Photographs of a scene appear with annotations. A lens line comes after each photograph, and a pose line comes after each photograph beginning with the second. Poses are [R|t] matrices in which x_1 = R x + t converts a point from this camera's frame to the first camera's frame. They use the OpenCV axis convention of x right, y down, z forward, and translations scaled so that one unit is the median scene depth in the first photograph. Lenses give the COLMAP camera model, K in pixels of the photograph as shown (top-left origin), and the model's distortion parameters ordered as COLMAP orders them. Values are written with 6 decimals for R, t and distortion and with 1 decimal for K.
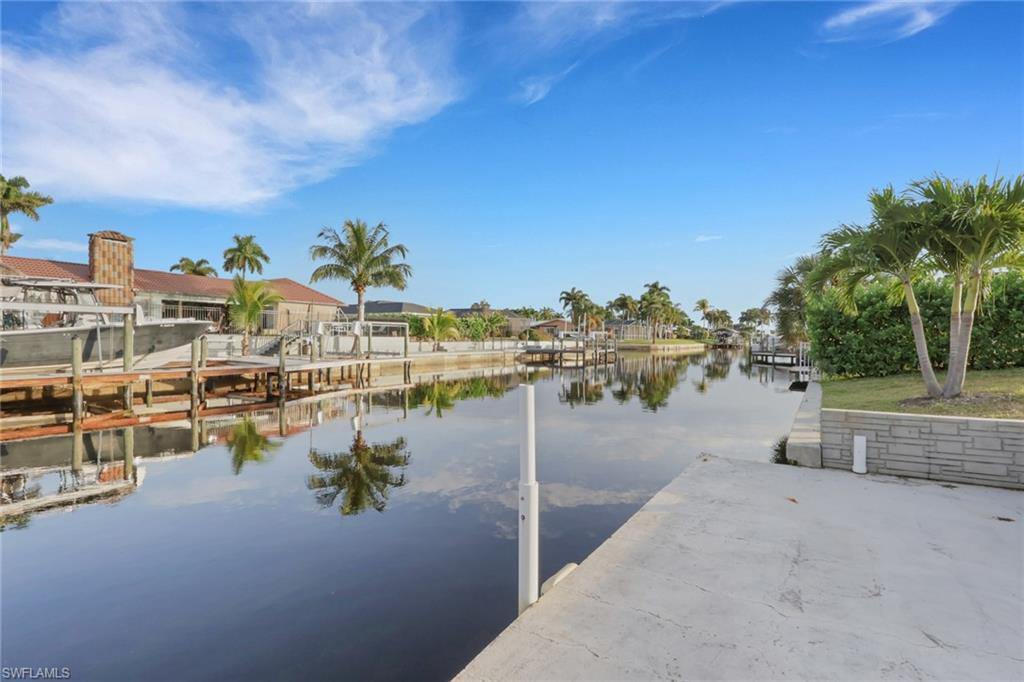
lens RADIAL K [[491.5, 0, 516.4], [0, 491.5, 337.2], [0, 0, 1]] dist [-0.000878, 0.000965]
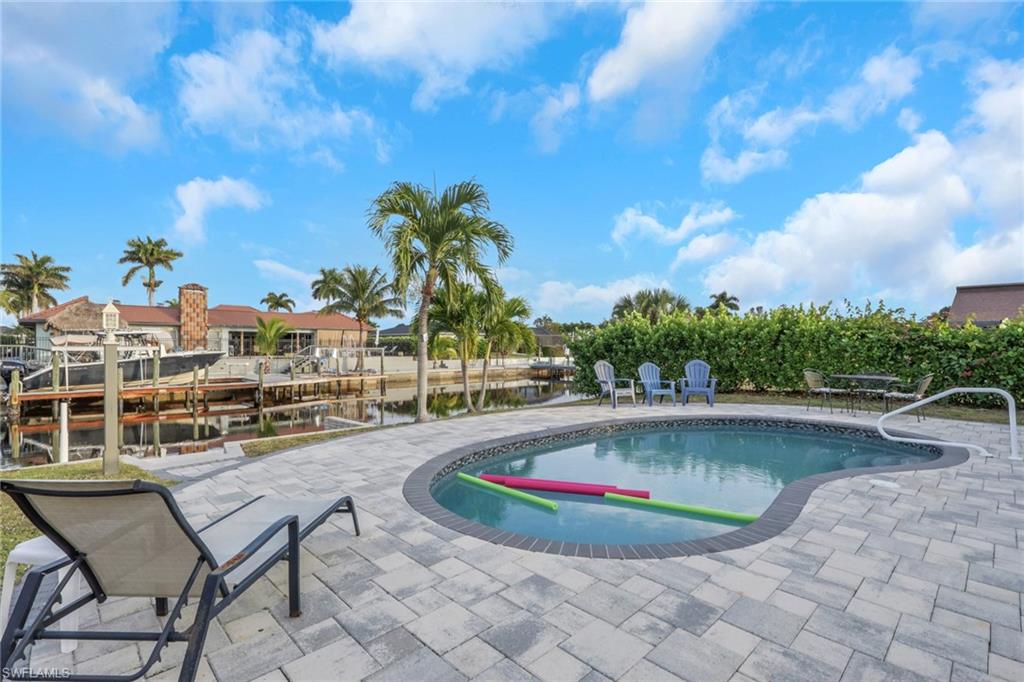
lens RADIAL K [[491.5, 0, 513.1], [0, 491.5, 342.7], [0, 0, 1]] dist [-0.000878, 0.000965]
pose [[0.972665, -0.009547, -0.232015, 0.346206], [0.007737, 0.999932, -0.008711, -0.025029], [0.232082, 0.006678, 0.972673, -0.135011]]
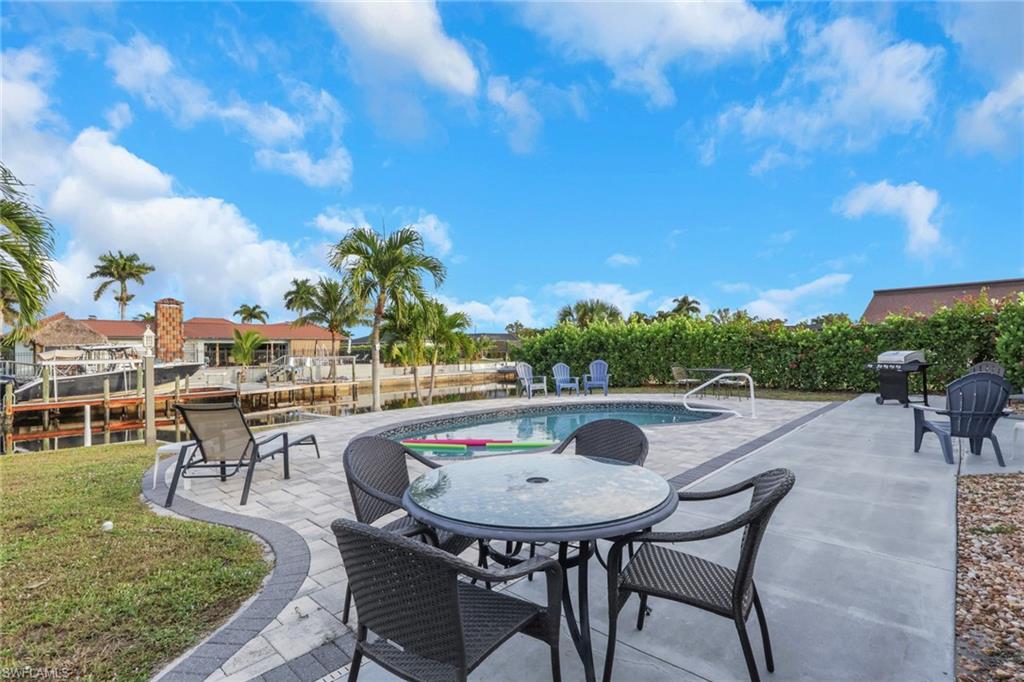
lens RADIAL K [[491.5, 0, 513.6], [0, 491.5, 342.7], [0, 0, 1]] dist [-0.000878, 0.000965]
pose [[0.982043, -0.031634, -0.185986, 0.401777], [0.028644, 0.999414, -0.018744, -0.024283], [0.186470, 0.013080, 0.982374, -0.216417]]
